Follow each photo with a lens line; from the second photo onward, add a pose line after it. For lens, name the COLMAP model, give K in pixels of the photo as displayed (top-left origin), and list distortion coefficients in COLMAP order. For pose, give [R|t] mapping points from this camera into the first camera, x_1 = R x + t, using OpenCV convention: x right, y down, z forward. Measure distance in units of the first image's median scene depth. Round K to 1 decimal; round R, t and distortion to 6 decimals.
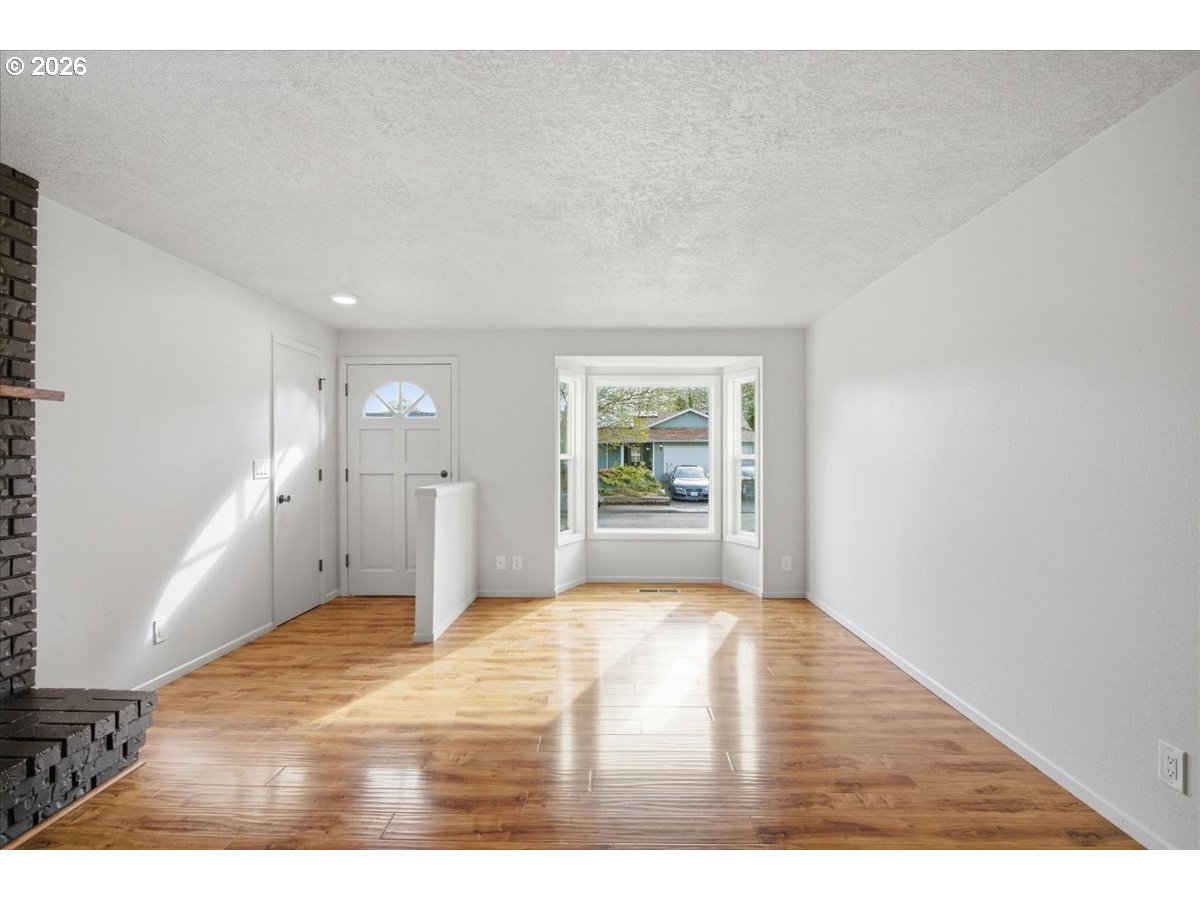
lens RADIAL K [[600.9, 0, 600.0], [0, 600.9, 450.0], [0, 0, 1]] dist [0.000154, -0.000293]
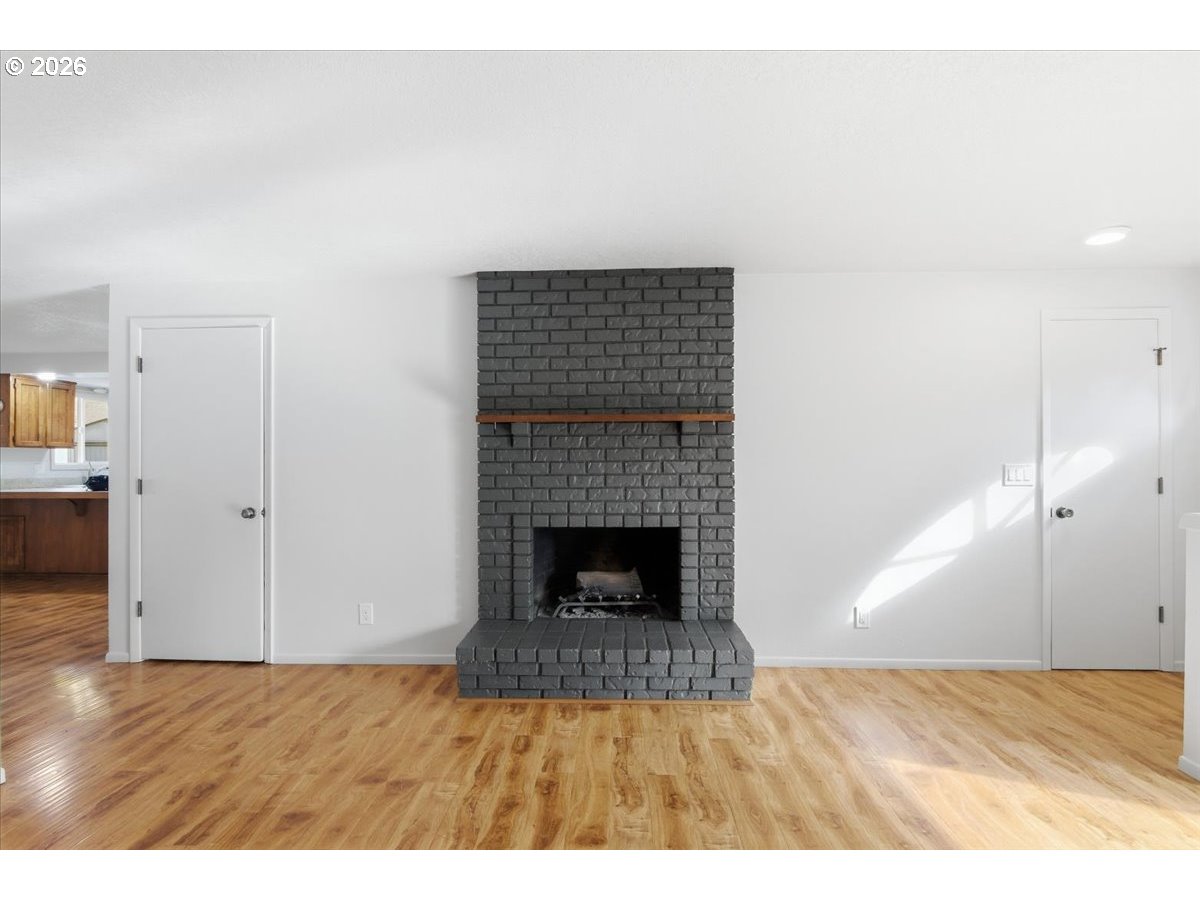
lens RADIAL K [[600.9, 0, 600.0], [0, 600.9, 450.0], [0, 0, 1]] dist [0.000154, -0.000293]
pose [[-0.031114, -0.016573, -0.999378, 0.398948], [0.012986, 0.999771, -0.016984, 0.005556], [0.999431, -0.013506, -0.030891, 0.568248]]
